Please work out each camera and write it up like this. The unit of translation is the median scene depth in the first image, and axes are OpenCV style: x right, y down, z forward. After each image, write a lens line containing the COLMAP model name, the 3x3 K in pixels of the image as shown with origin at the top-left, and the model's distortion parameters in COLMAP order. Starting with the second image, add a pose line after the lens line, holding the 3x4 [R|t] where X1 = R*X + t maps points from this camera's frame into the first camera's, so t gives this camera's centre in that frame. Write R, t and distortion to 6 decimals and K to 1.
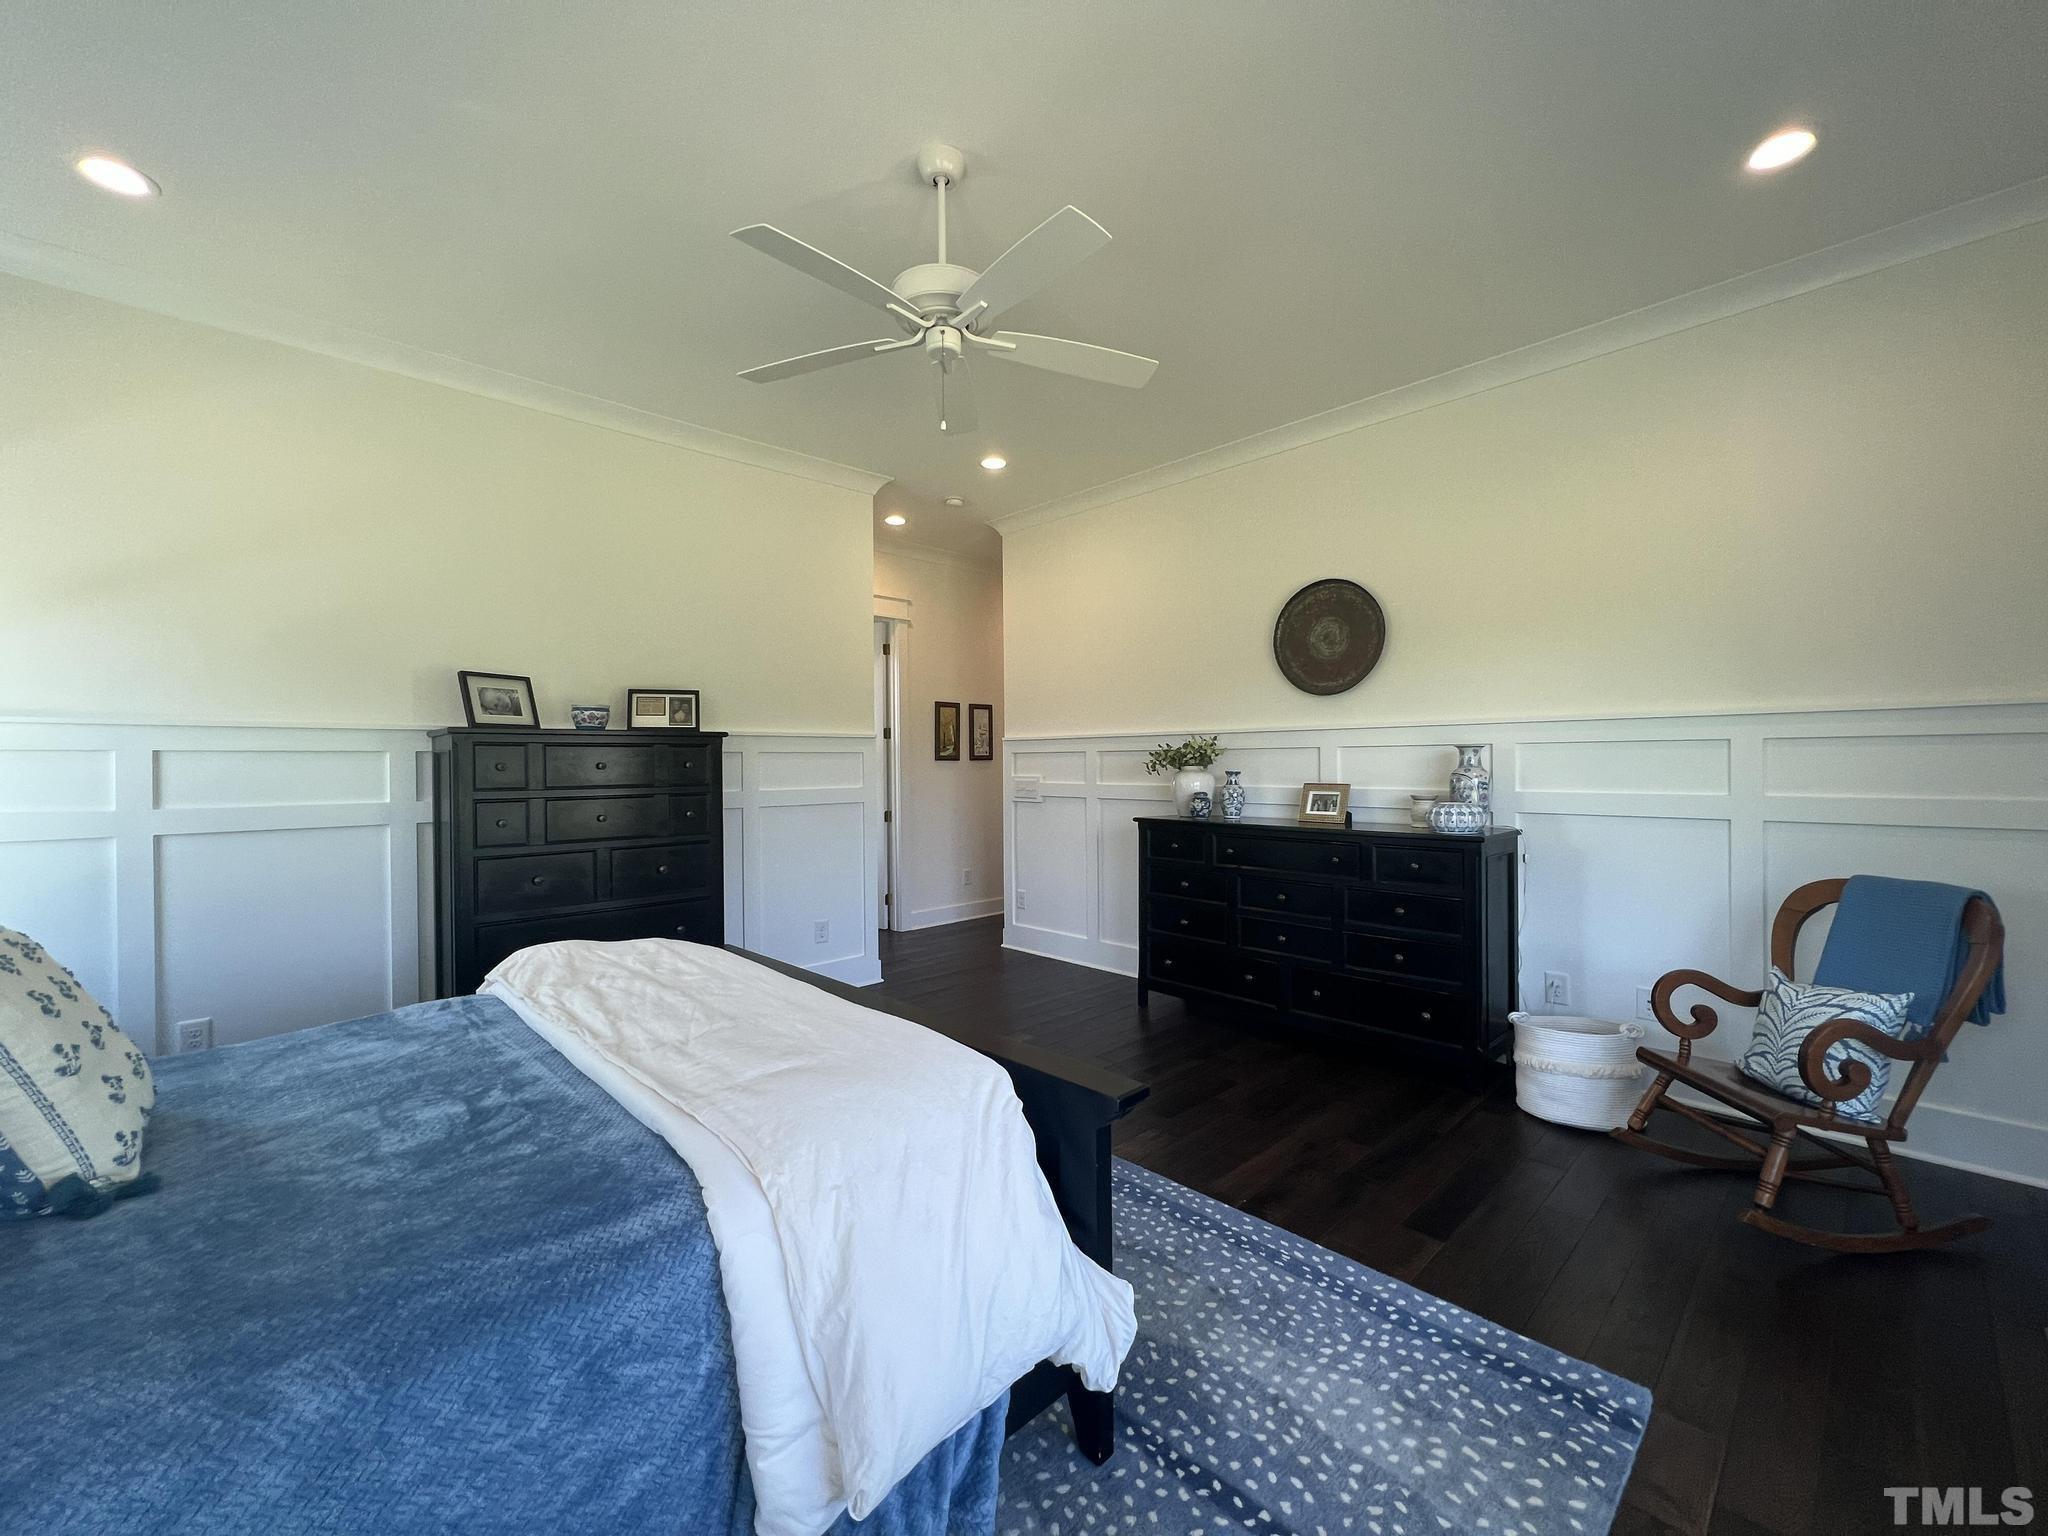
lens RADIAL K [[820.7, 0, 1027.2], [0, 820.7, 761.2], [0, 0, 1]] dist [-0.000128, 0.000420]
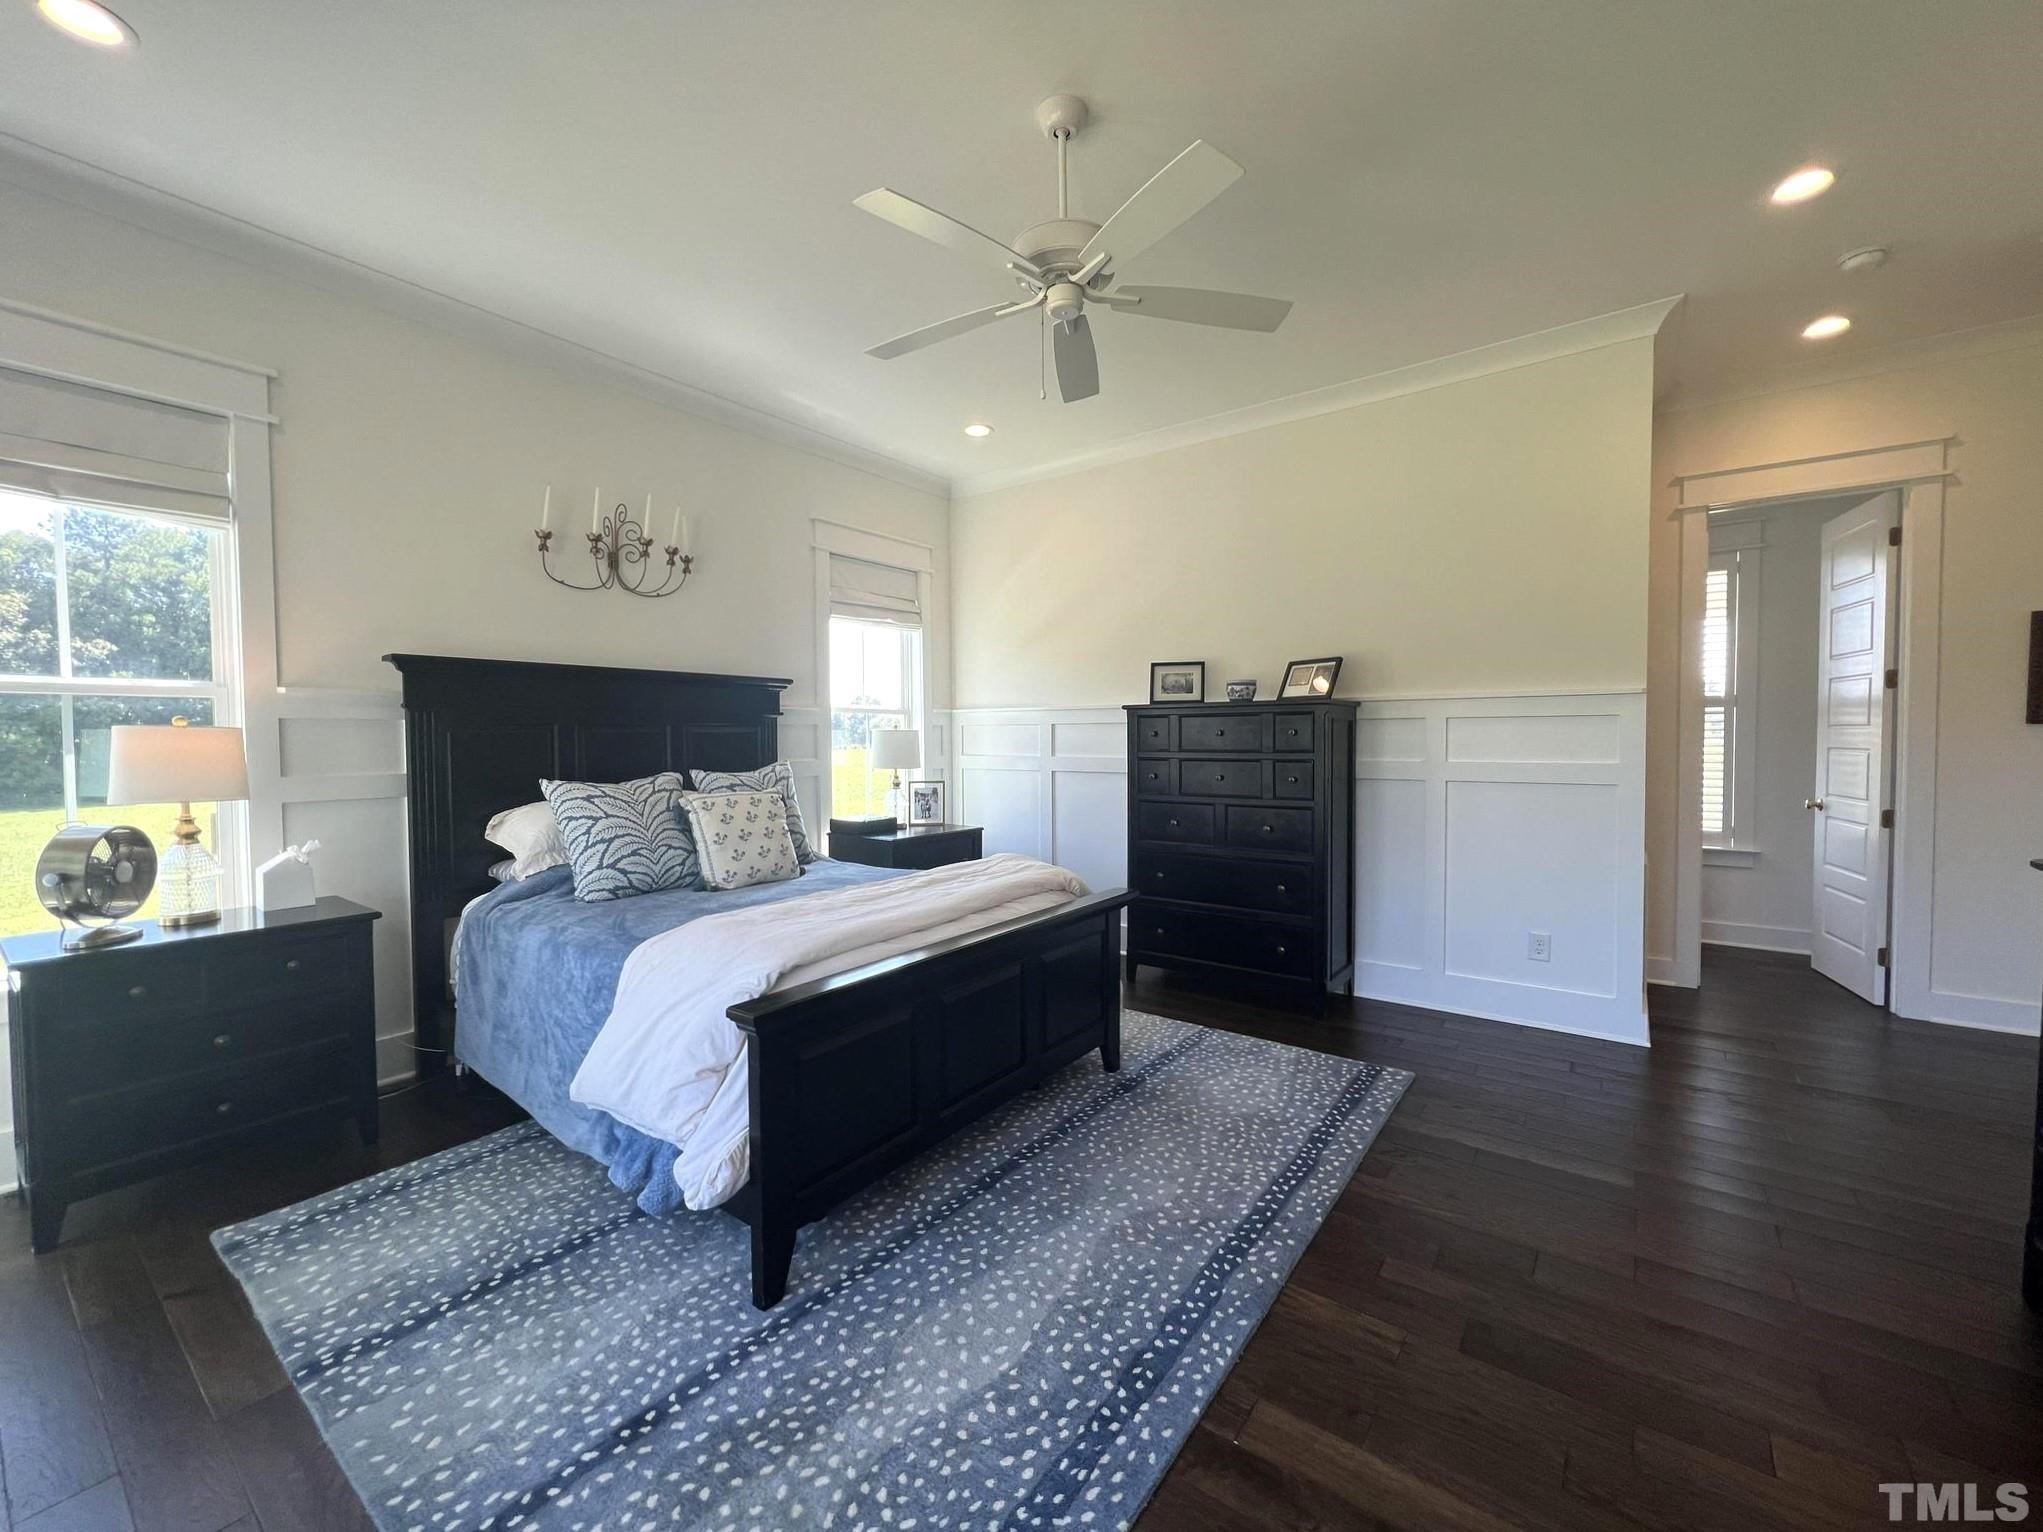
lens RADIAL K [[818.7, 0, 1024.7], [0, 818.7, 767.4], [0, 0, 1]] dist [-0.000128, 0.000420]
pose [[0.166932, 0.046622, -0.984865, 0.813695], [0.005732, 0.998819, 0.048254, -0.004865], [0.985952, -0.013700, 0.166468, 0.736927]]
